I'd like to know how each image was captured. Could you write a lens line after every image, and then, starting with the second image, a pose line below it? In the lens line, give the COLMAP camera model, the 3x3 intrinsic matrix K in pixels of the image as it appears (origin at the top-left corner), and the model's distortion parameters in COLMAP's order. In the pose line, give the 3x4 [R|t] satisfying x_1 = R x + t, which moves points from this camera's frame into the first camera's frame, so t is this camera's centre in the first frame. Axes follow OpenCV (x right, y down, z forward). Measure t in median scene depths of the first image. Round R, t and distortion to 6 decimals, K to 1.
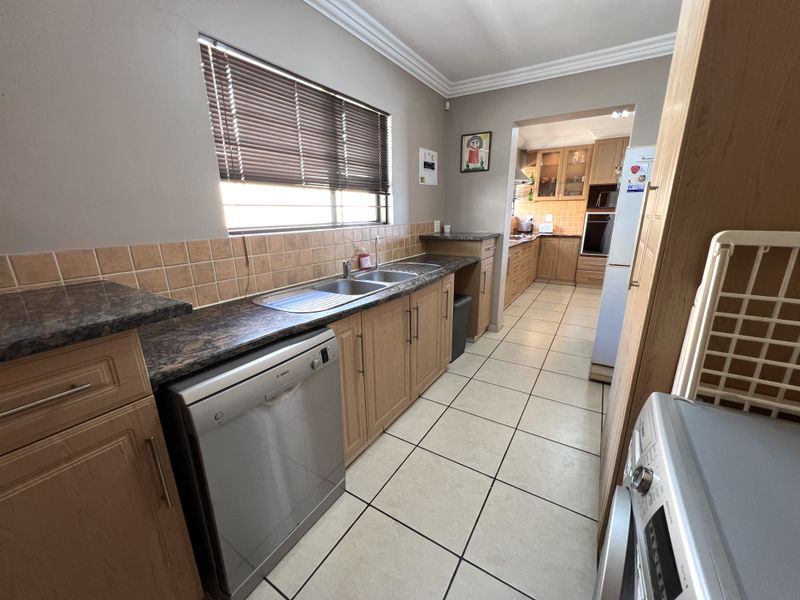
lens RADIAL K [[327.5, 0, 400.1], [0, 327.5, 294.7], [0, 0, 1]] dist [-0.001809, 0.001206]
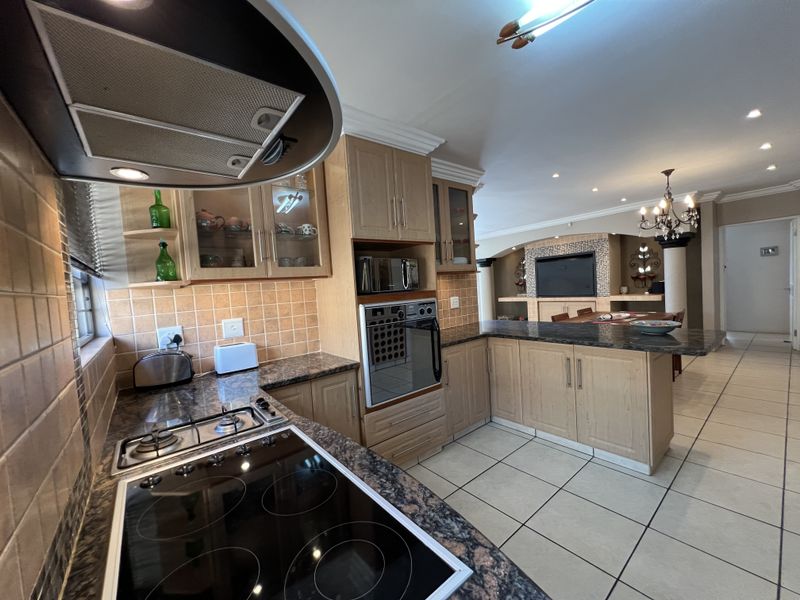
lens RADIAL K [[317.8, 0, 400.7], [0, 317.8, 302.3], [0, 0, 1]] dist [-0.000342, 0.000031]
pose [[0.328171, -0.057480, 0.942868, 0.200701], [0.294586, 0.954596, -0.044337, -0.201172], [-0.897509, 0.292306, 0.330204, 0.747017]]
